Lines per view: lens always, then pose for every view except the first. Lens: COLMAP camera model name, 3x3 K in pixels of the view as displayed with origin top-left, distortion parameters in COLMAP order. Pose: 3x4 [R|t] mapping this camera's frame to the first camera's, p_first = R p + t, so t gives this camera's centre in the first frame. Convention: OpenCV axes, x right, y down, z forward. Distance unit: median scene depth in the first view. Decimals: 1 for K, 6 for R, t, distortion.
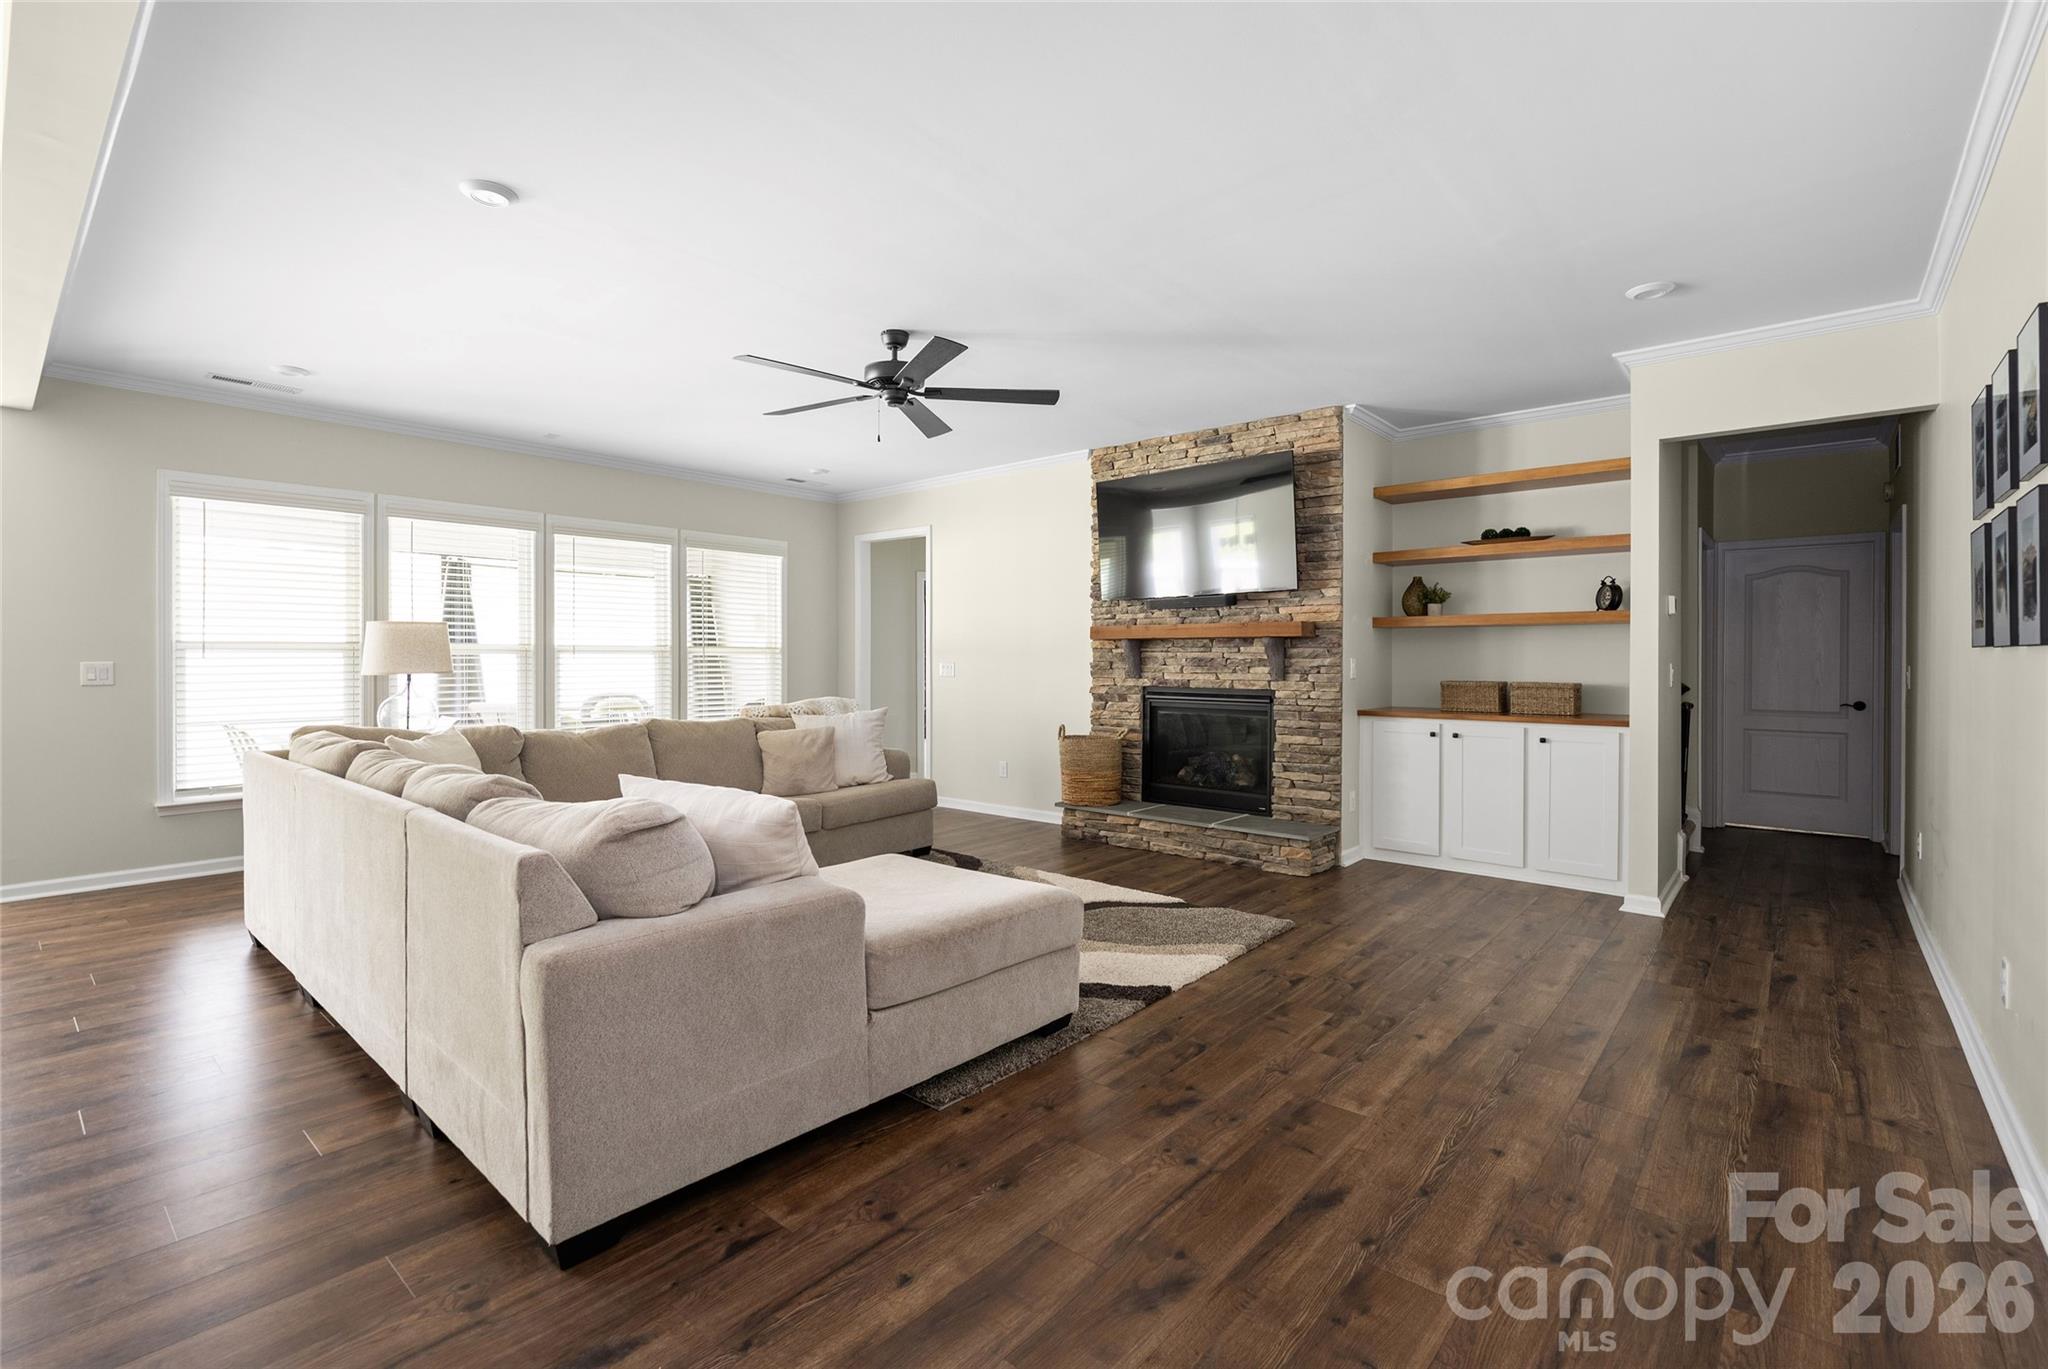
lens RADIAL K [[900.7, 0, 1018.6], [0, 900.7, 660.3], [0, 0, 1]] dist [-0.000265, -0.000043]
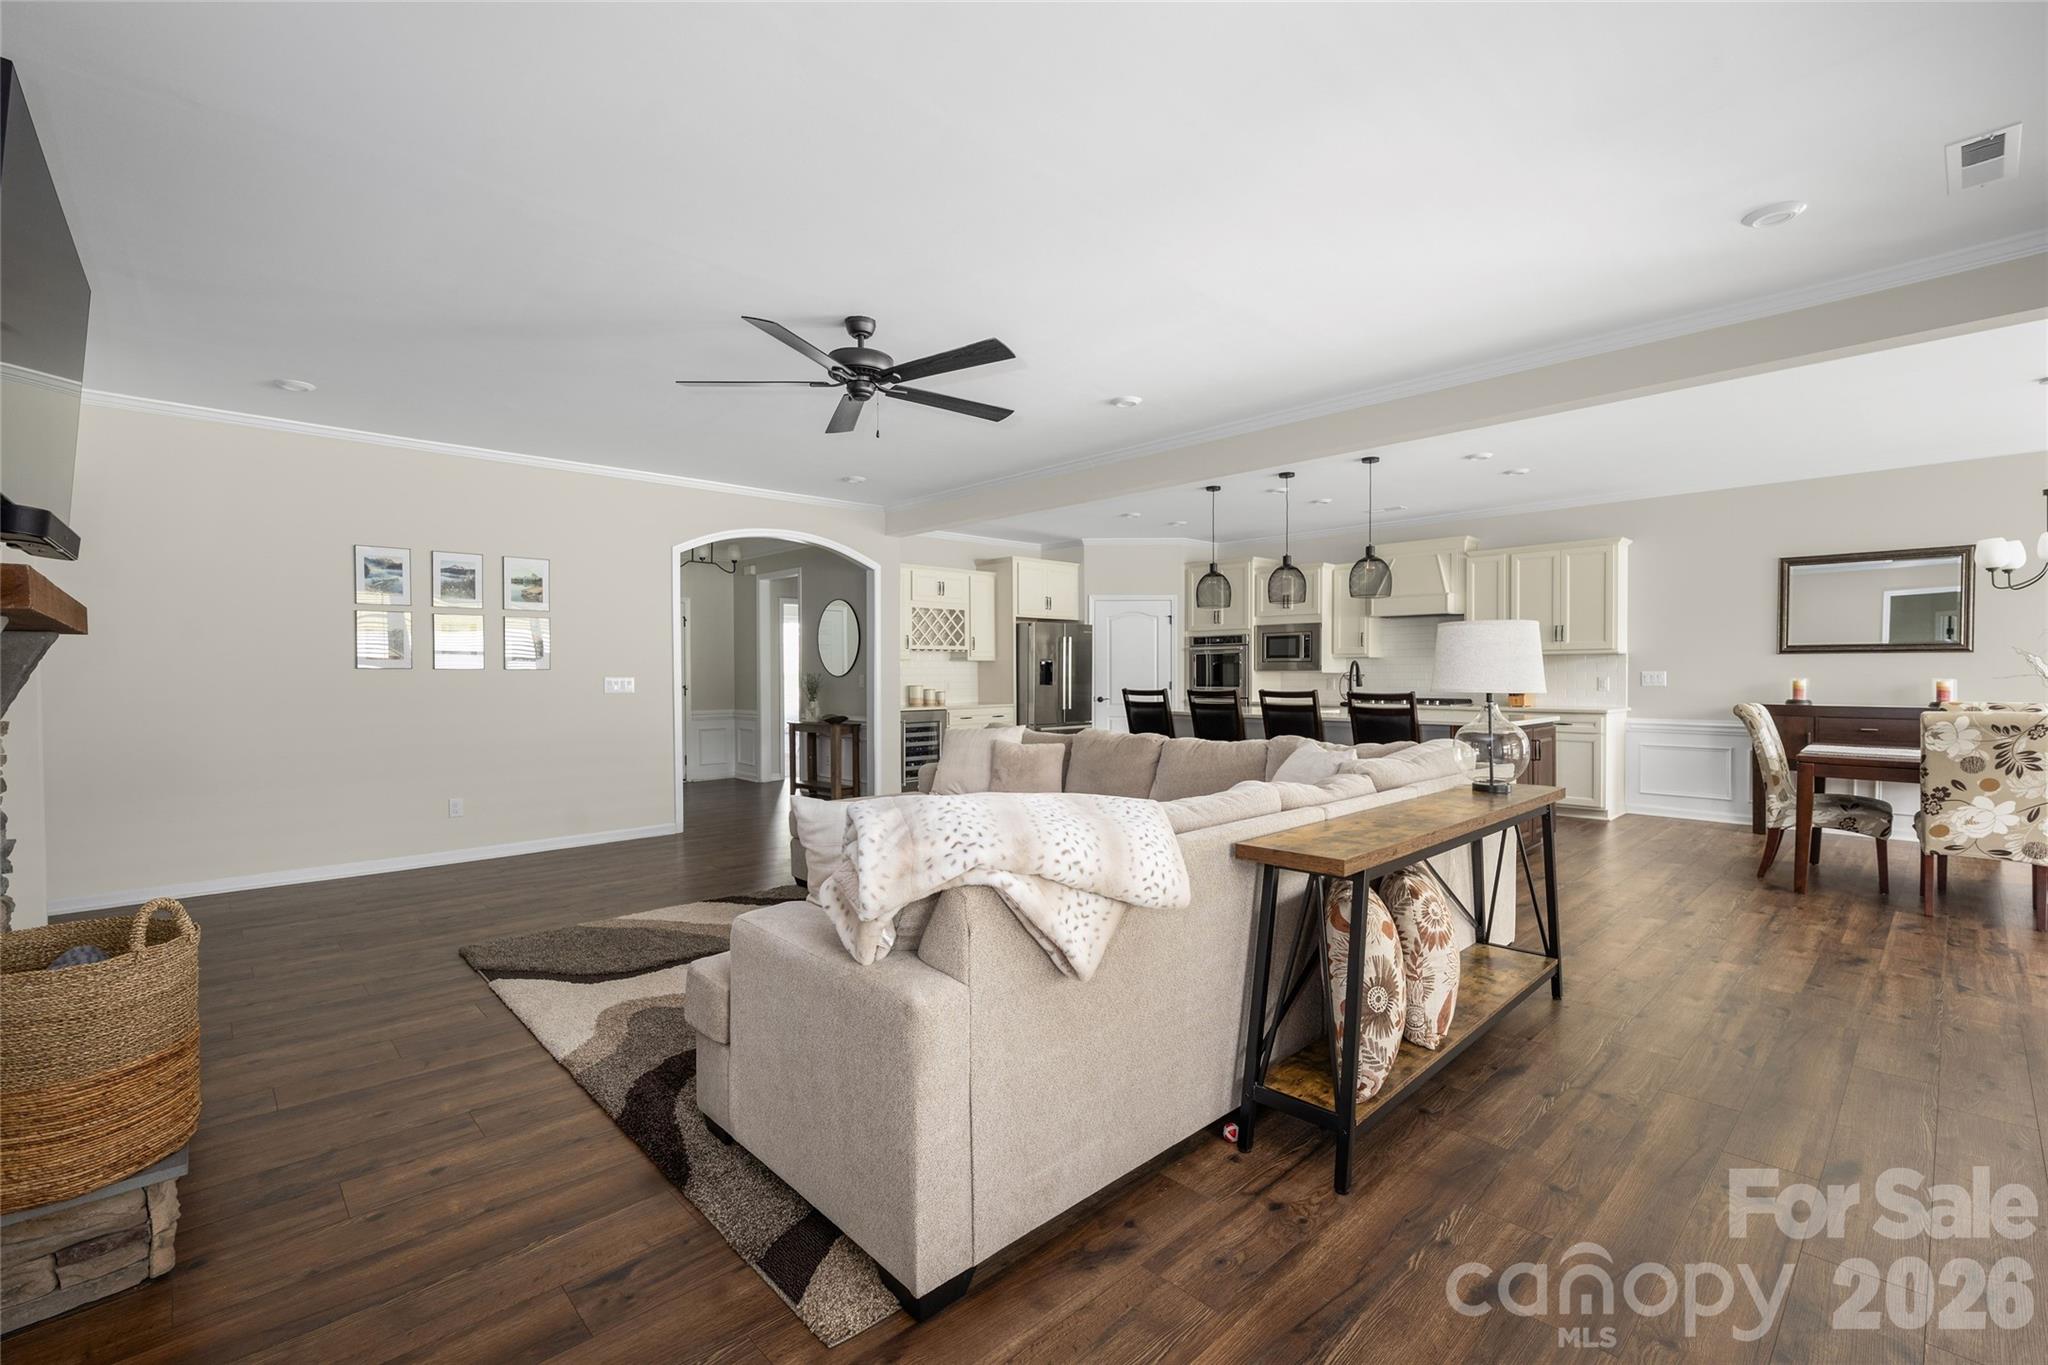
lens RADIAL K [[891.4, 0, 1024.0], [0, 891.4, 682.5], [0, 0, 1]] dist [0.000493, -0.000058]
pose [[-0.996106, 0.001047, 0.088152, -0.288887], [0.002287, 0.999900, 0.013966, -0.003711], [-0.088129, 0.014113, -0.996009, 1.440663]]
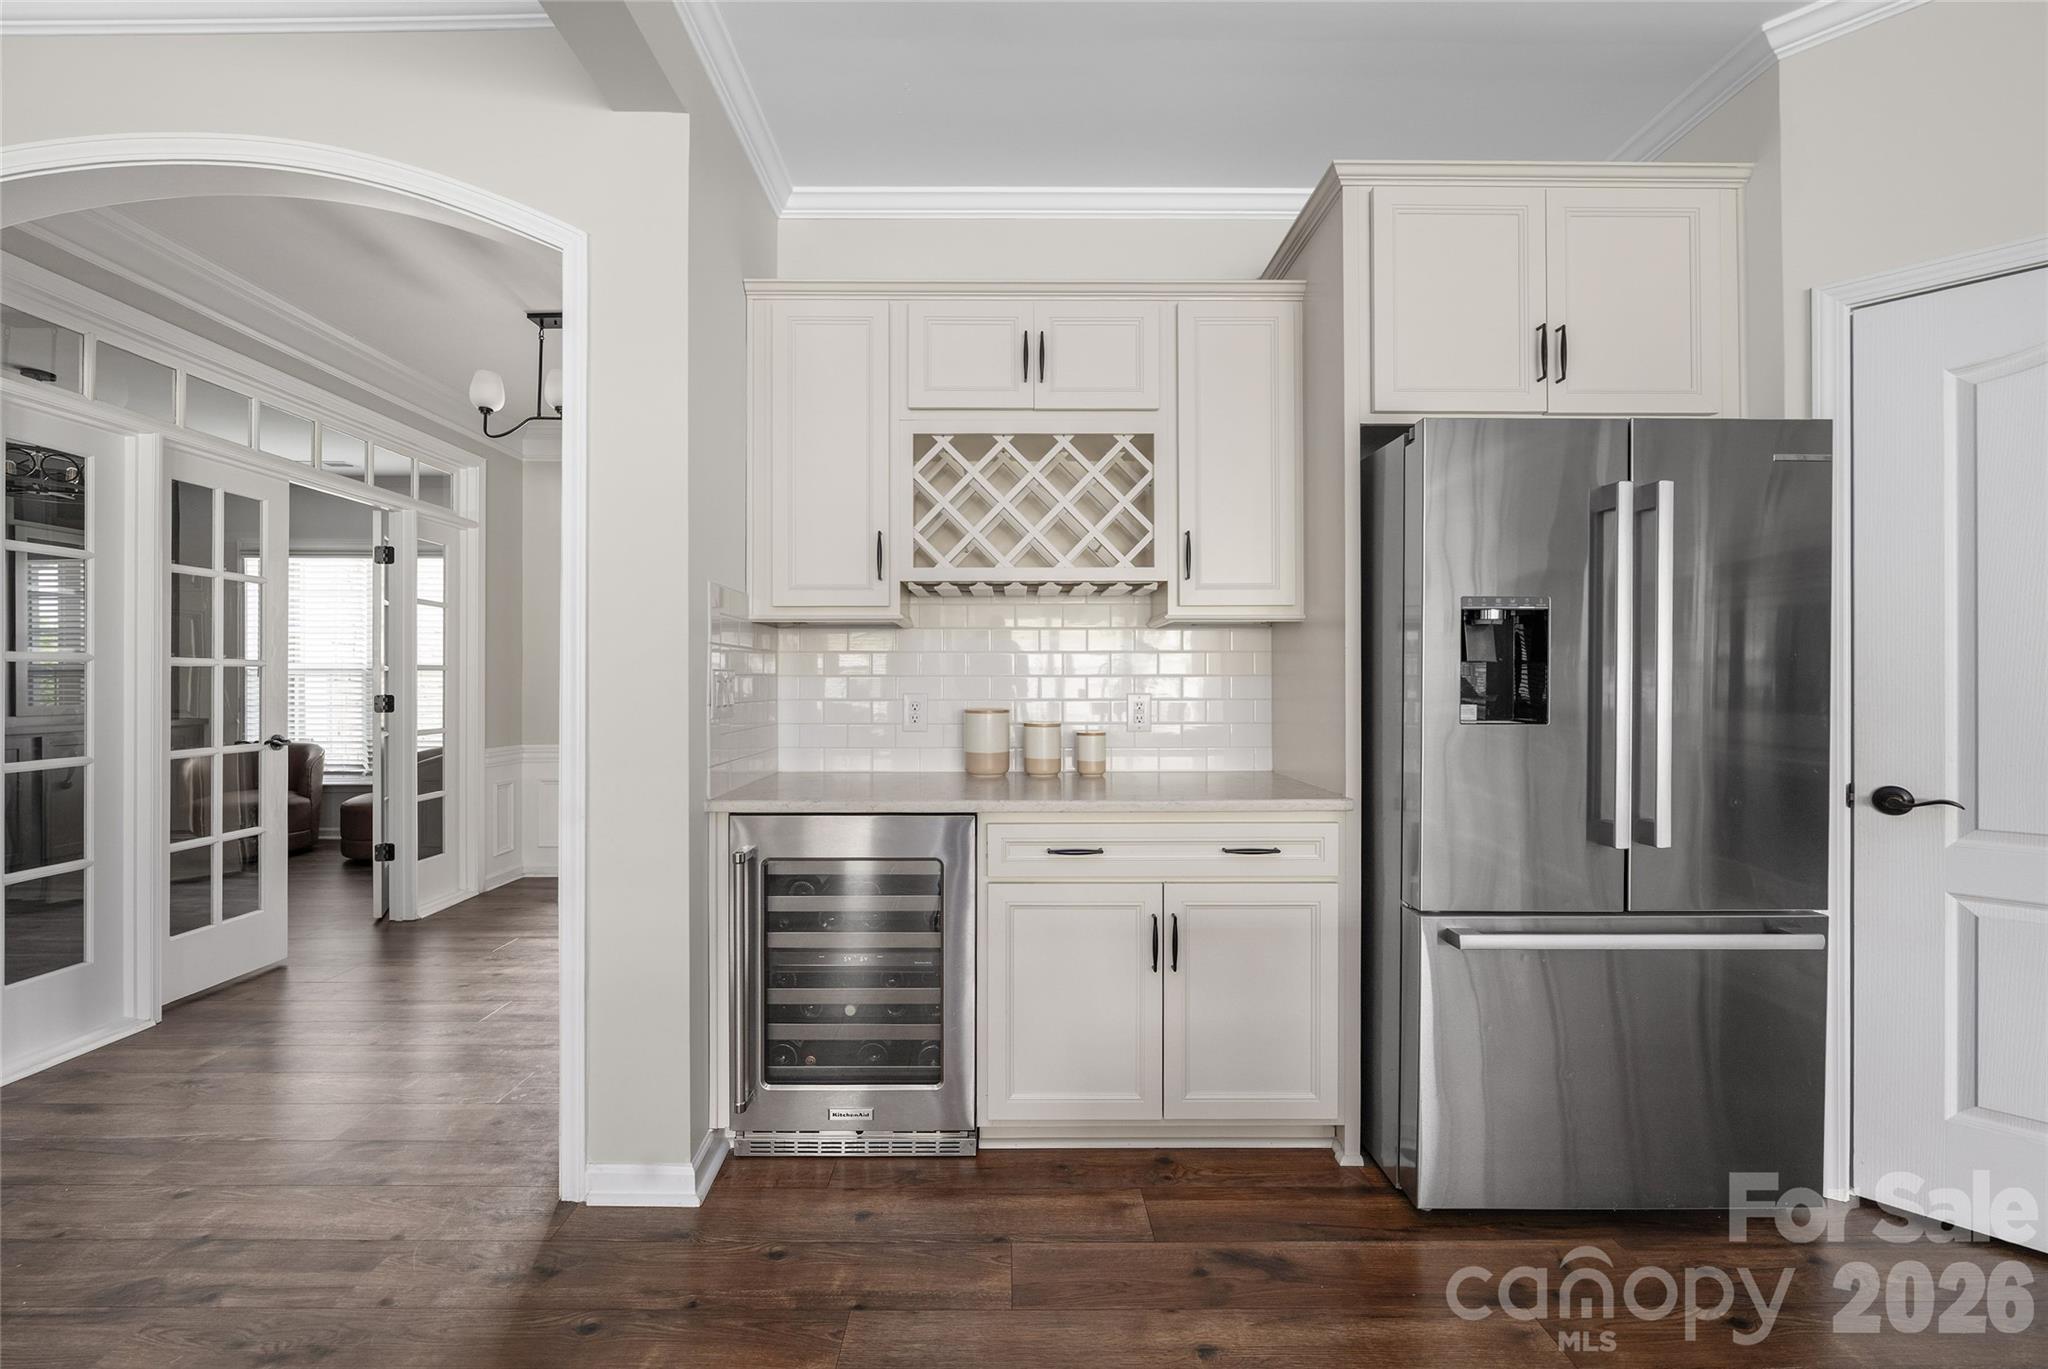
lens RADIAL K [[812.4, 0, 1018.4], [0, 812.4, 686.9], [0, 0, 1]] dist [-0.001670, -0.000152]
pose [[-0.669618, -0.002742, 0.742701, -0.290107], [0.000576, 0.999991, 0.004211, 0.010246], [-0.742706, 0.003248, -0.669610, 0.072206]]
